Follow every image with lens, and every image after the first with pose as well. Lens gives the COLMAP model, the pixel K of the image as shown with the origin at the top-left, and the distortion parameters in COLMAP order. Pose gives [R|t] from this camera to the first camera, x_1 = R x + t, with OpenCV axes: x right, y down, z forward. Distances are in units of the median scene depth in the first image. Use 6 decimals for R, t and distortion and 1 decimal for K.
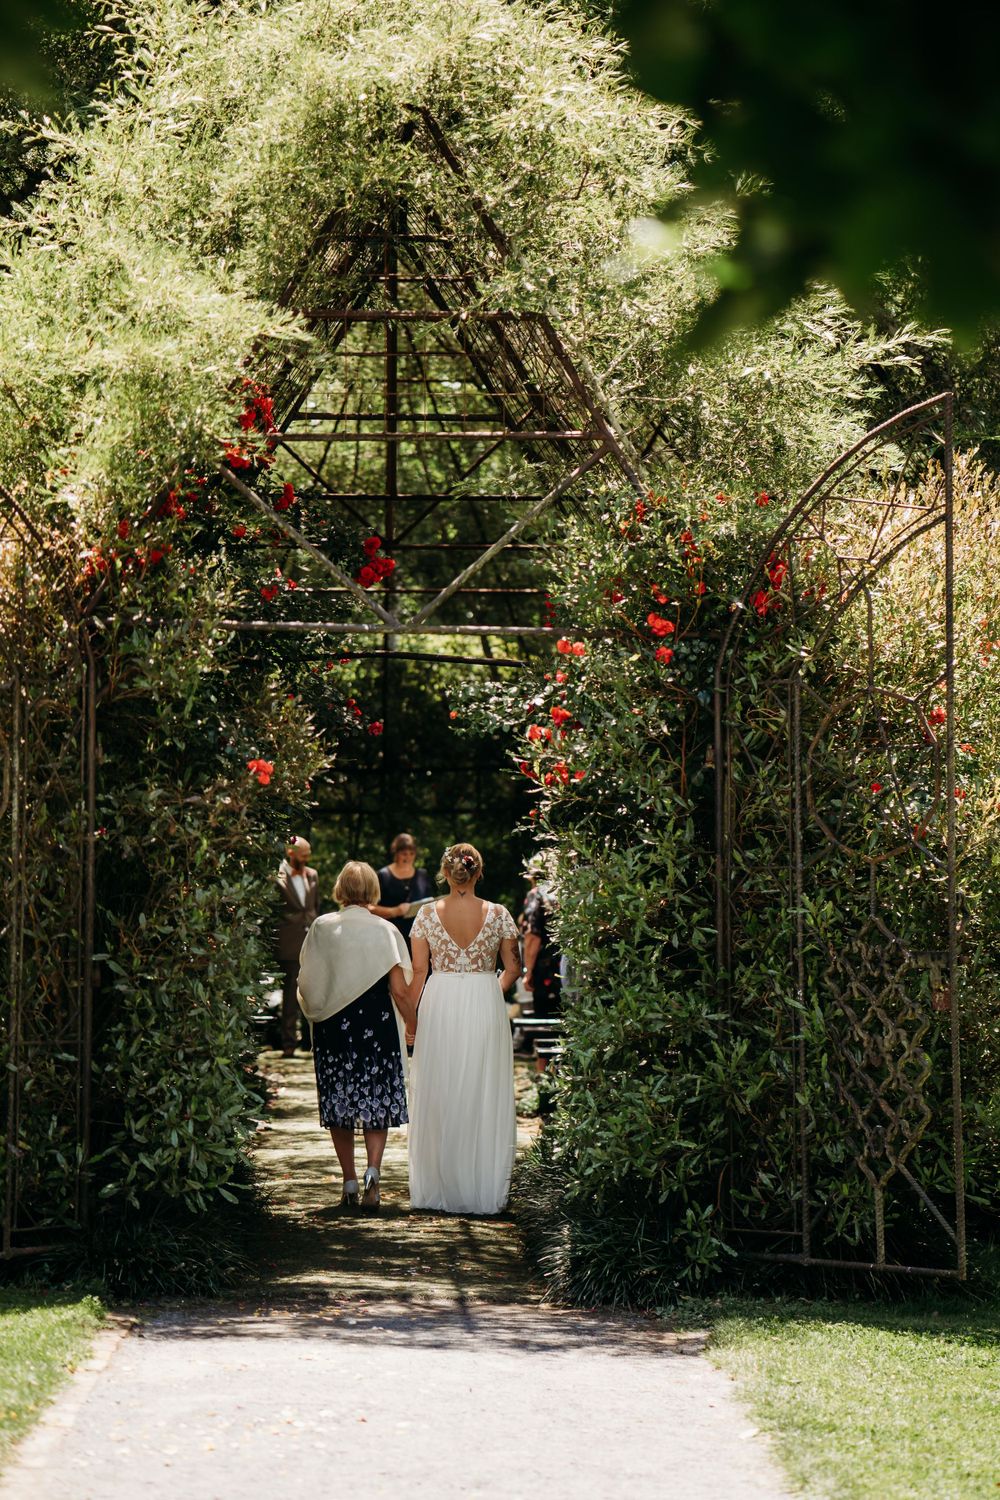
lens RADIAL K [[3659.2, 0, 508.0], [0, 3659.2, 763.5], [0, 0, 1]] dist [1.019978, 0.000000]
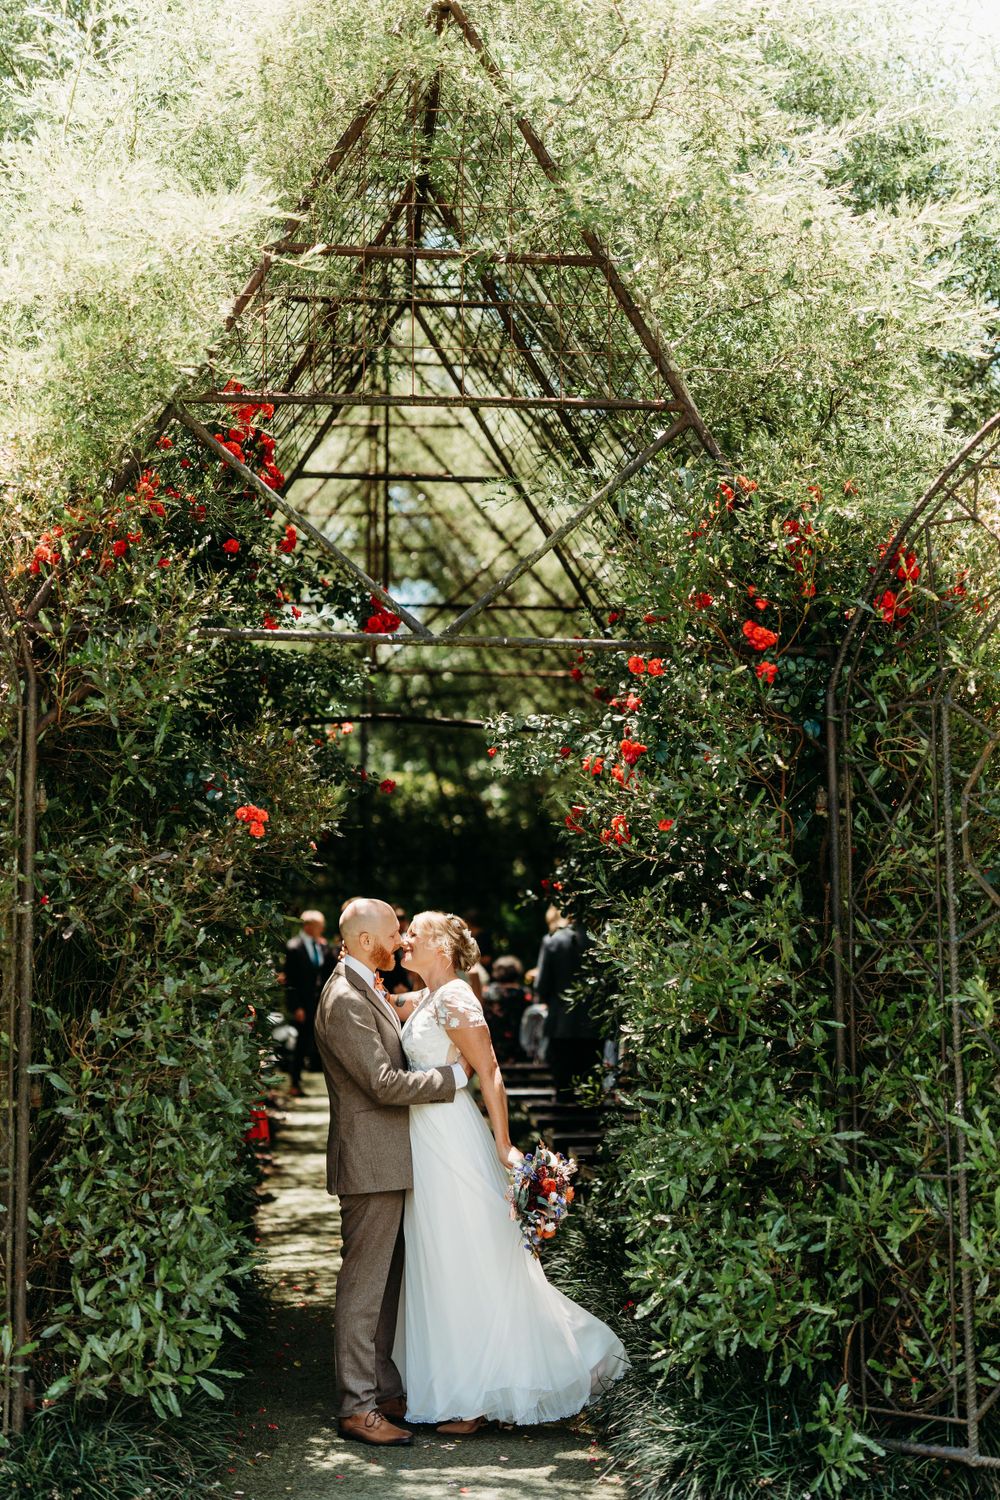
lens RADIAL K [[2050.3, 0, 507.2], [0, 2050.3, 744.2], [0, 0, 1]] dist [0.053780, 0.000000]
pose [[0.999398, -0.004561, 0.034398, -0.029068], [0.006638, 0.998145, -0.060514, 0.012459], [-0.034058, 0.060706, 0.997574, 0.572448]]
